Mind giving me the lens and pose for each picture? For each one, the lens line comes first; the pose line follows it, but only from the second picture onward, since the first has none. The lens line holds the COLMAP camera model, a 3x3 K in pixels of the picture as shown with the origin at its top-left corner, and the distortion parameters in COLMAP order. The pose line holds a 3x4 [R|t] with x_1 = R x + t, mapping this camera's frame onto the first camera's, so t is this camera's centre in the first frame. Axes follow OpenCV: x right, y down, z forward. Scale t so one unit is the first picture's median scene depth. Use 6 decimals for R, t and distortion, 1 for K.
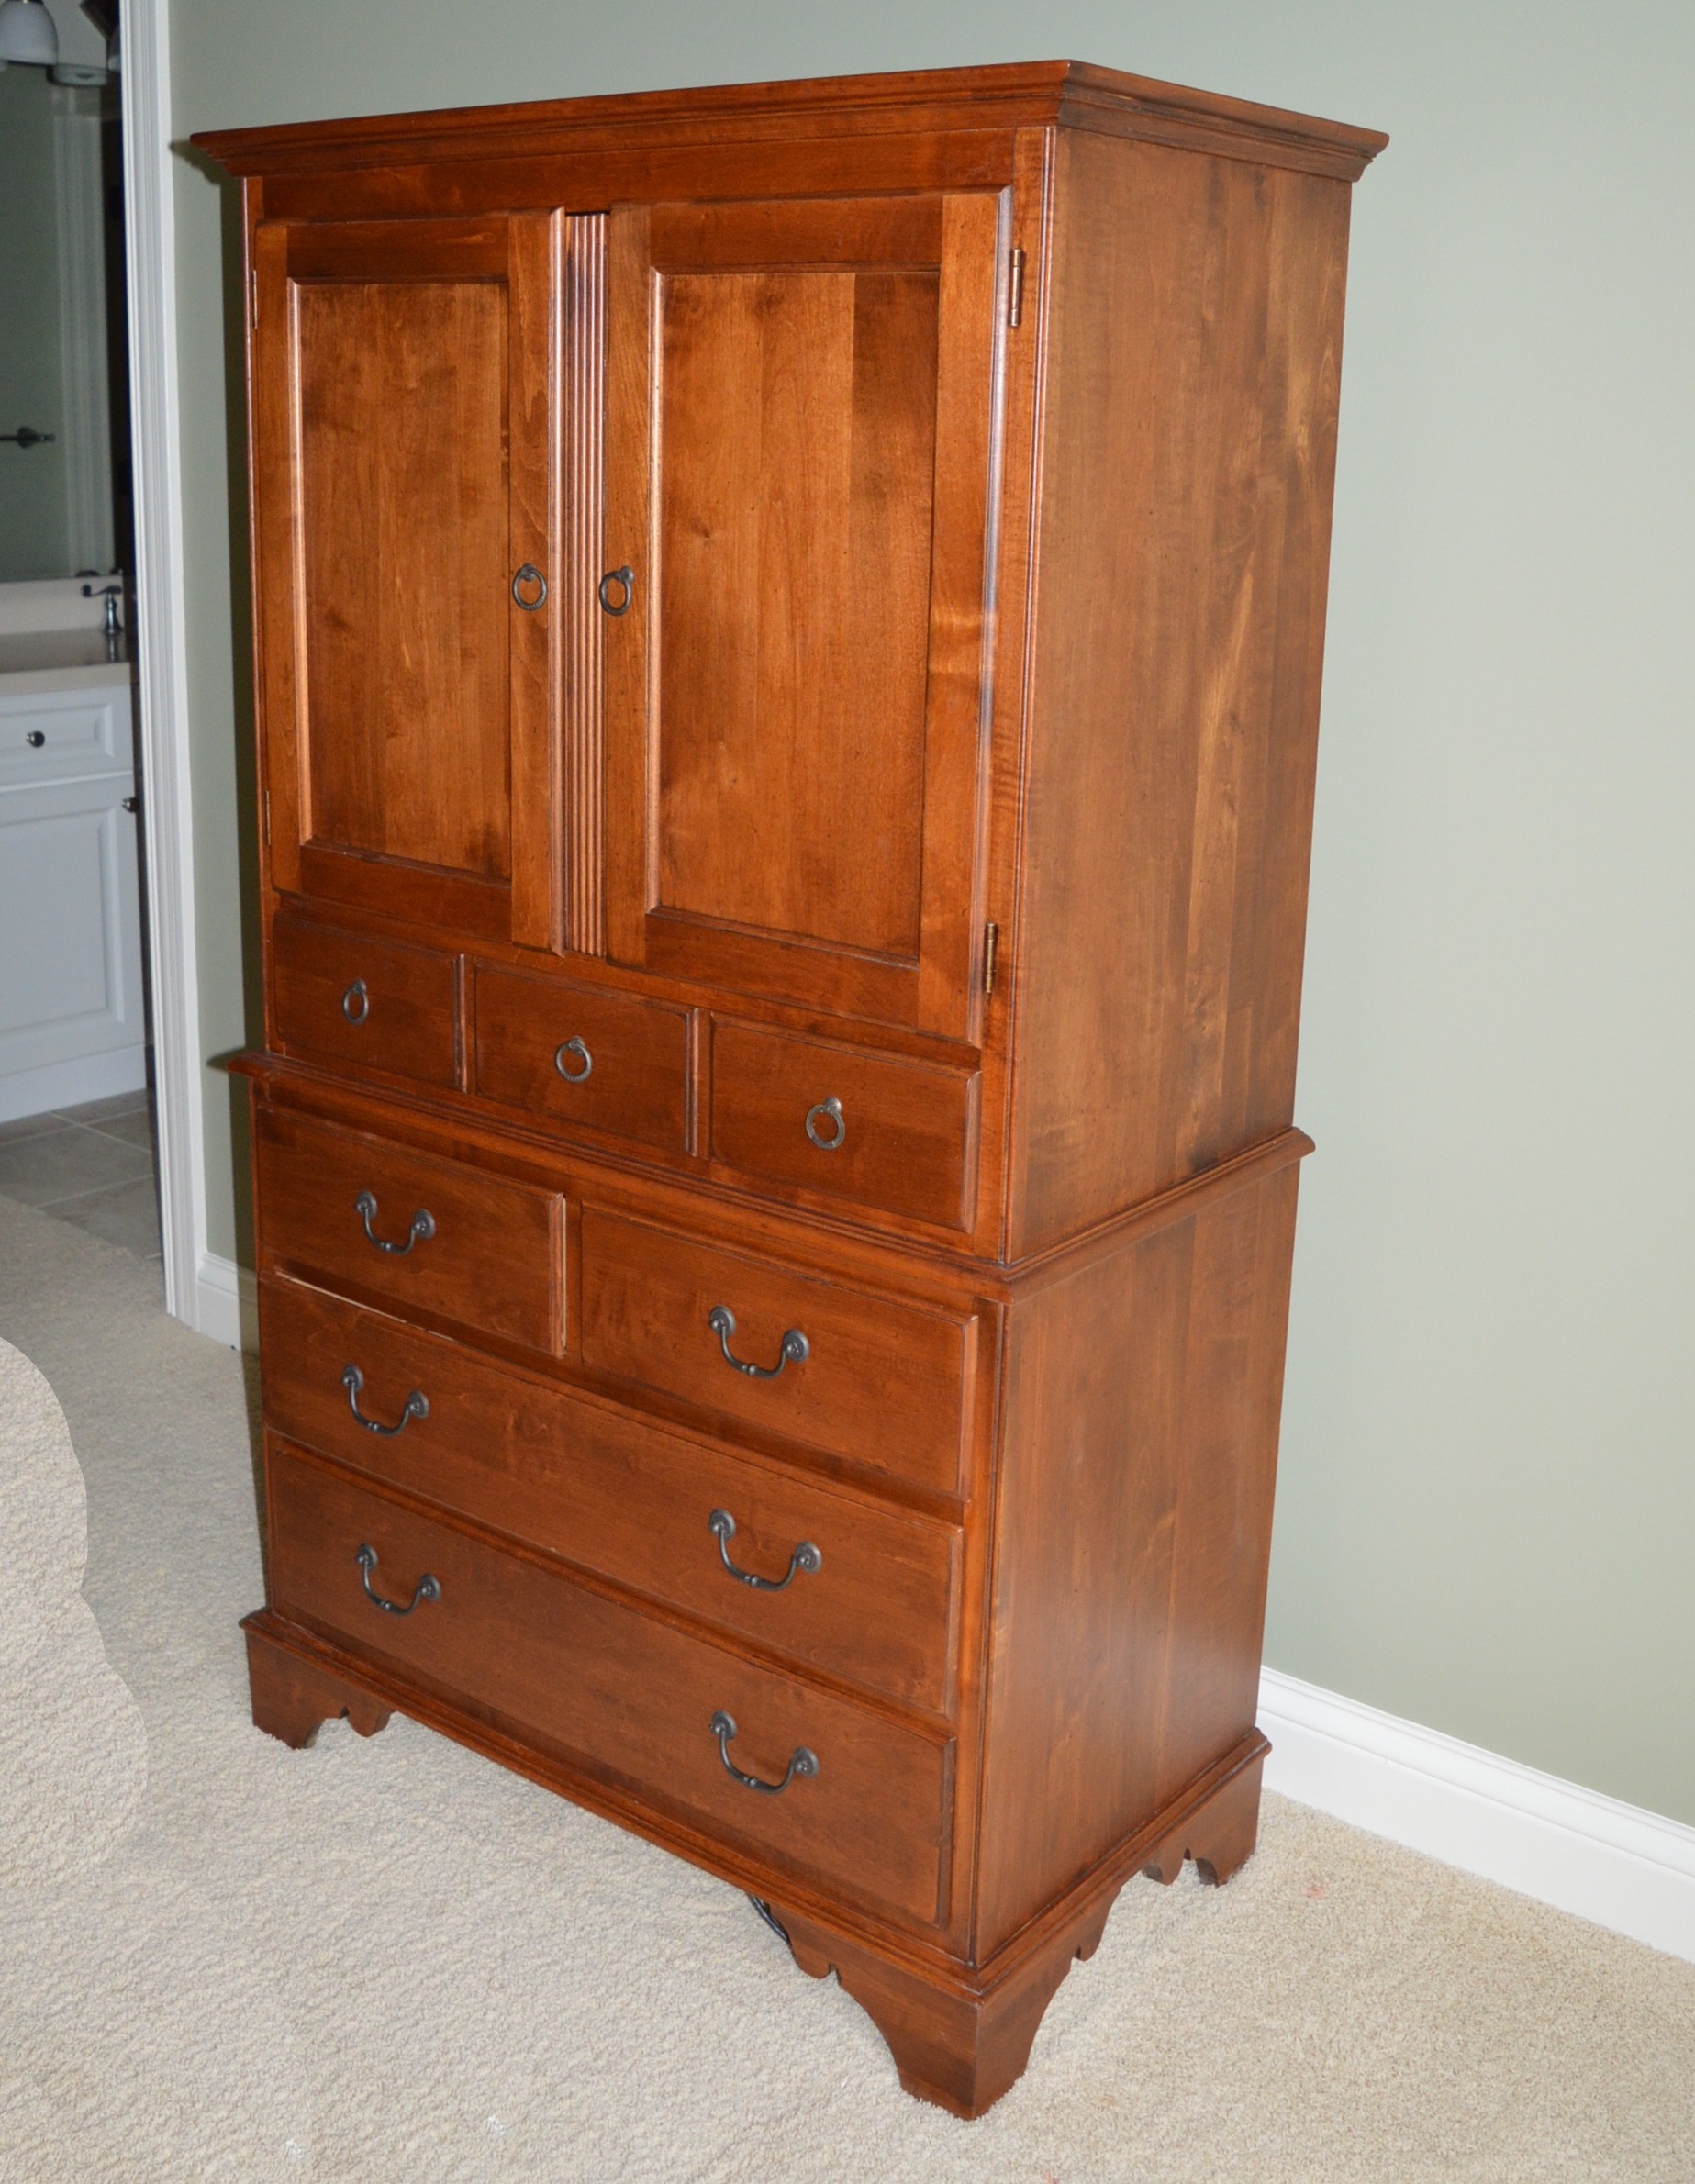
lens RADIAL K [[2381.3, 0, 711.7], [0, 2381.3, 944.2], [0, 0, 1]] dist [-0.032326, 0.000000]
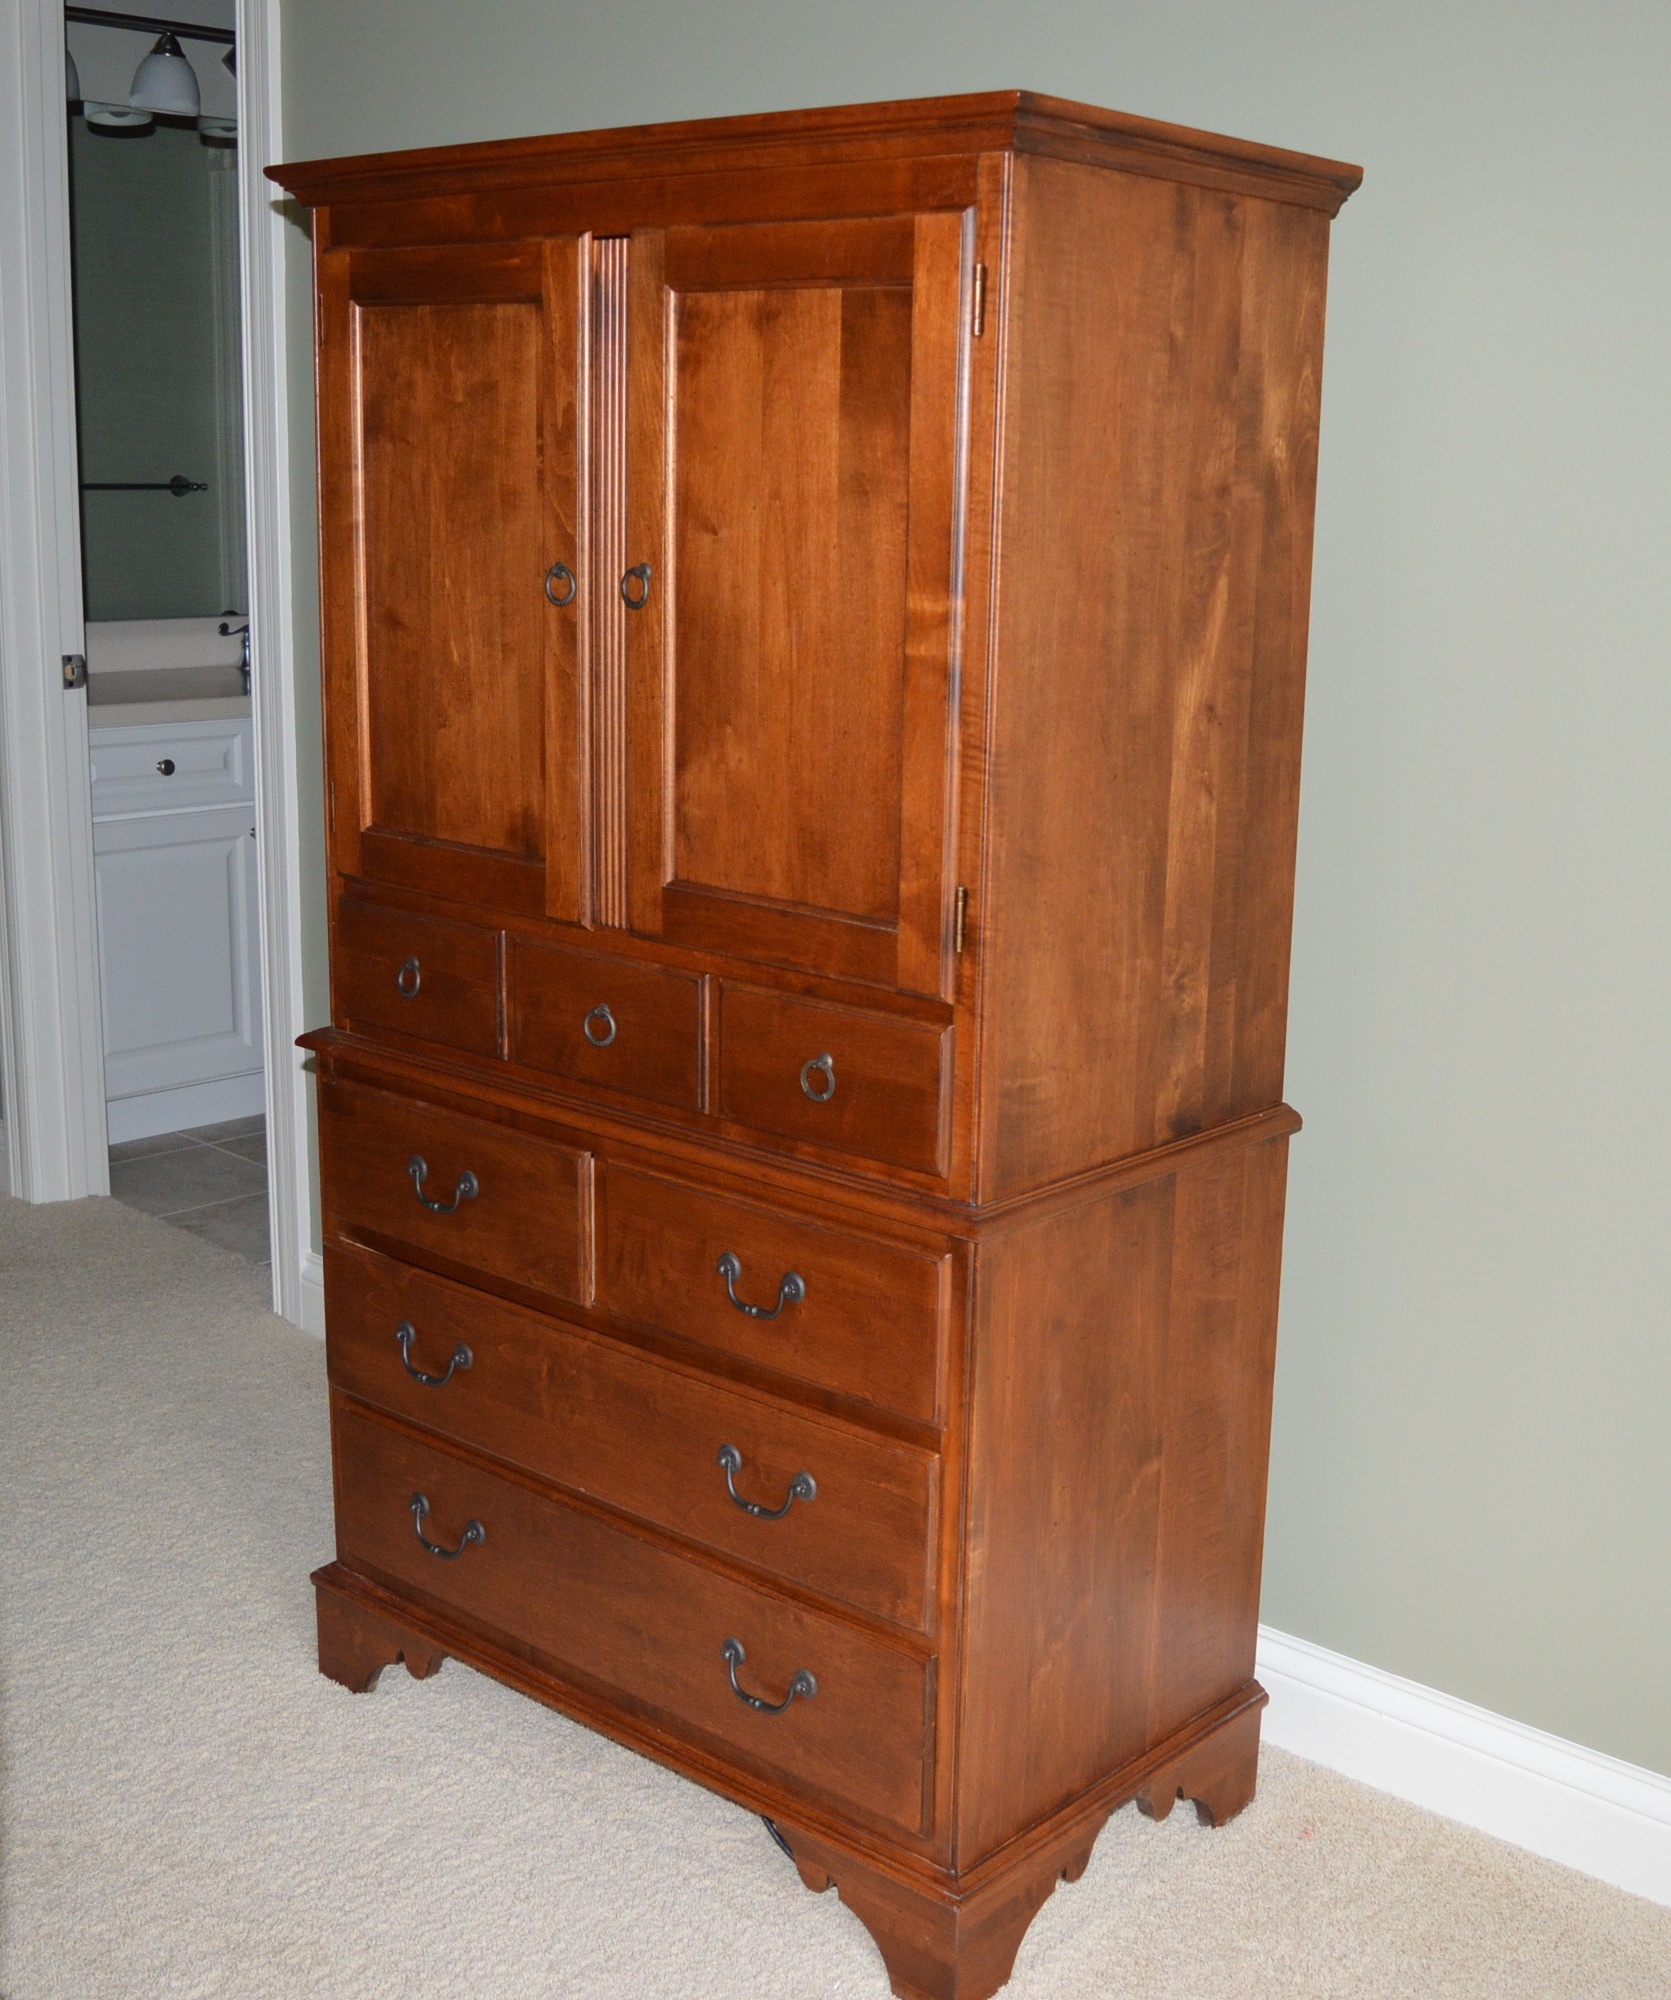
lens RADIAL K [[2402.5, 0, 839.0], [0, 2402.5, 1001.4], [0, 0, 1]] dist [-0.030564, 0.000000]
pose [[0.999659, 0.011807, -0.023306, 0.077790], [-0.011982, 0.999901, -0.007402, 0.045819], [0.023216, 0.007679, 0.999701, -0.083934]]
